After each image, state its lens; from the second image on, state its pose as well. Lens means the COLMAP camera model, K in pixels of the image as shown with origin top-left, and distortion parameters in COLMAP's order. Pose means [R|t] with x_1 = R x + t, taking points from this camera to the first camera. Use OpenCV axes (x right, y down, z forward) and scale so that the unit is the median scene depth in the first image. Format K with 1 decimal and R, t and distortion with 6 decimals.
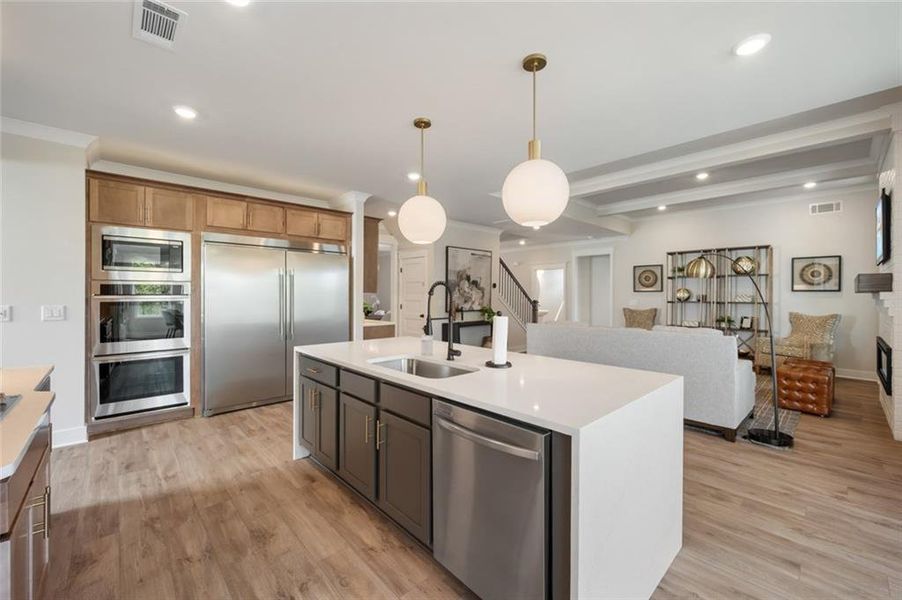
lens RADIAL K [[364.3, 0, 451.0], [0, 364.3, 300.0], [0, 0, 1]] dist [-0.000063, -0.000024]
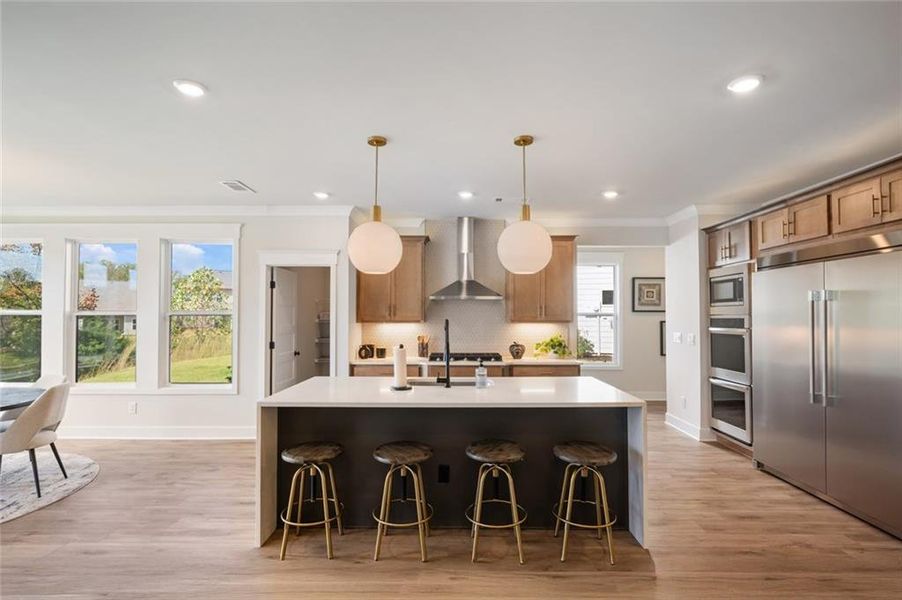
lens RADIAL K [[409.9, 0, 453.7], [0, 409.9, 310.1], [0, 0, 1]] dist [-0.000502, -0.000060]
pose [[-0.687771, -0.011196, -0.725841, 0.592324], [-0.010349, 0.999931, -0.005618, -0.049542], [0.725854, 0.003648, -0.687839, 1.221398]]
